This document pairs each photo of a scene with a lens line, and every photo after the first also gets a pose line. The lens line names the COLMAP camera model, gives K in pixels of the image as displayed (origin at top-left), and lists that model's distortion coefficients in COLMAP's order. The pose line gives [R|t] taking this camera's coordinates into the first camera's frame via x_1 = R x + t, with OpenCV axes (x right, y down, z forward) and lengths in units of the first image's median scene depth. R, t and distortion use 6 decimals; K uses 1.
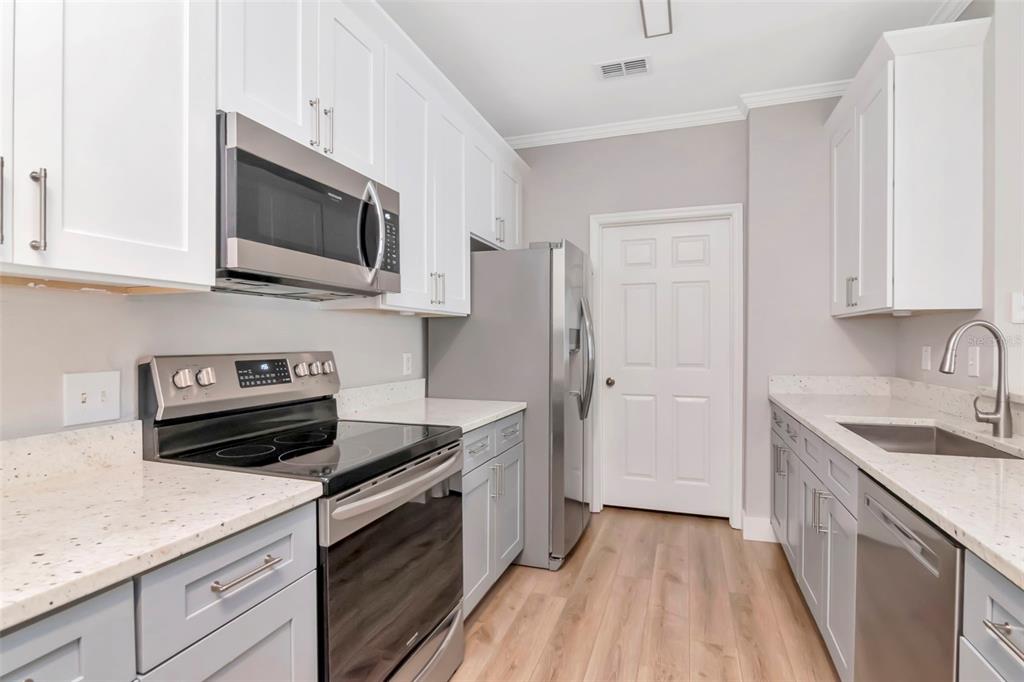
lens RADIAL K [[503.4, 0, 512.9], [0, 503.4, 340.9], [0, 0, 1]] dist [-0.006177, -0.004446]
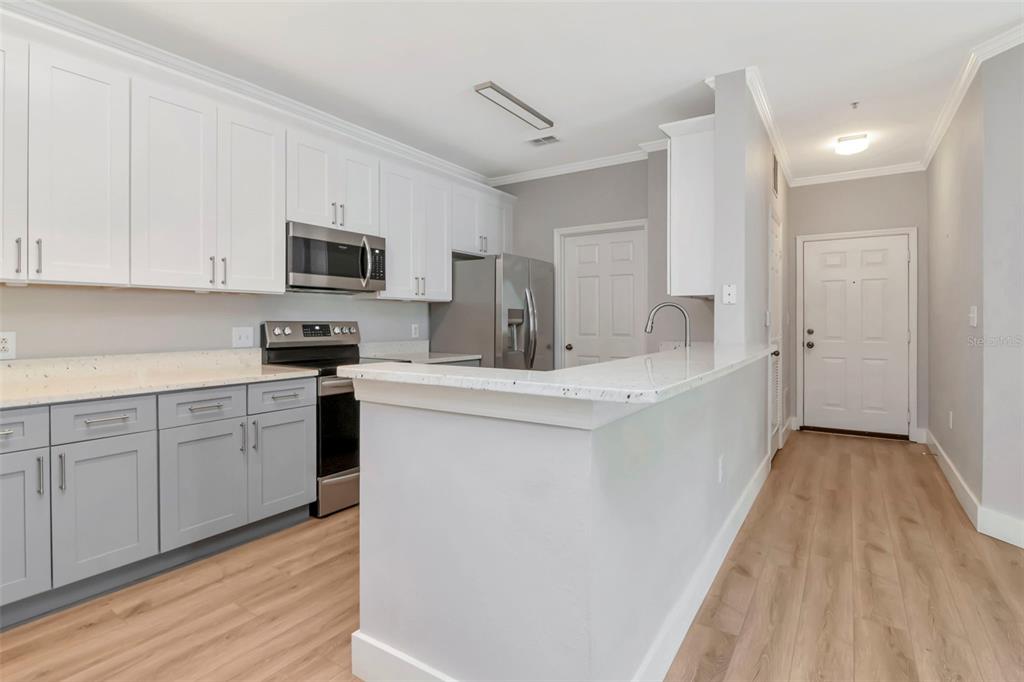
lens RADIAL K [[503.4, 0, 518.8], [0, 503.4, 320.7], [0, 0, 1]] dist [-0.006177, -0.004446]
pose [[0.969882, -0.000024, -0.243577, 0.682866], [-0.000818, 0.999994, -0.003357, 0.023404], [0.243575, 0.003455, 0.969876, -0.678684]]
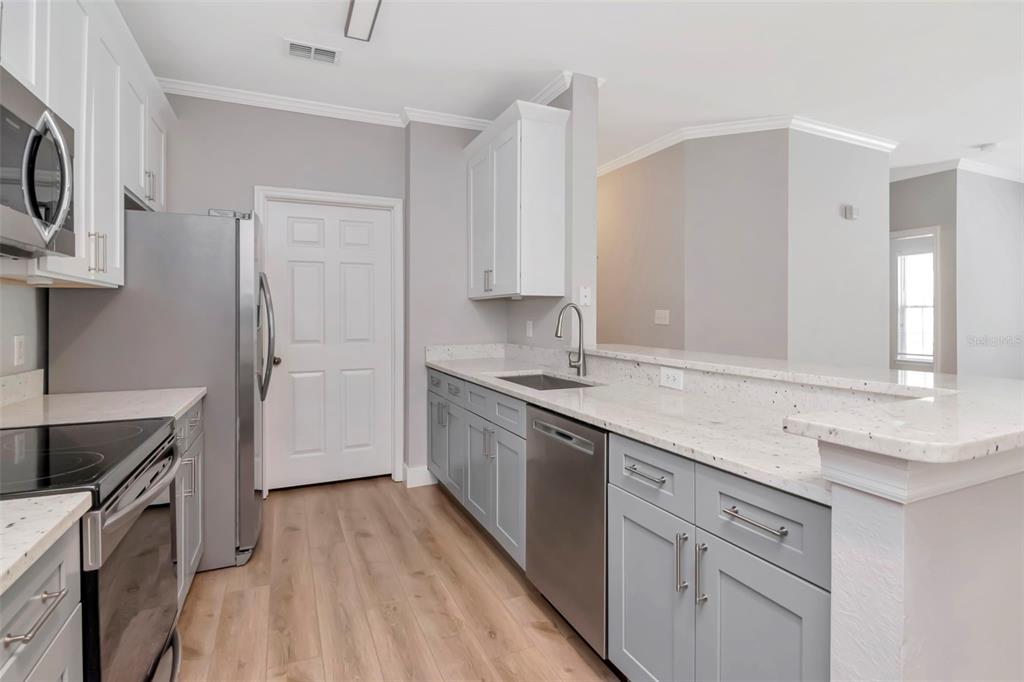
lens RADIAL K [[509.0, 0, 509.4], [0, 509.0, 314.3], [0, 0, 1]] dist [-0.002232, 0.001381]
pose [[0.728776, 0.001336, 0.684751, -0.256146], [0.005045, 0.999960, -0.007320, 0.003240], [-0.684733, 0.008789, 0.728741, -0.035800]]
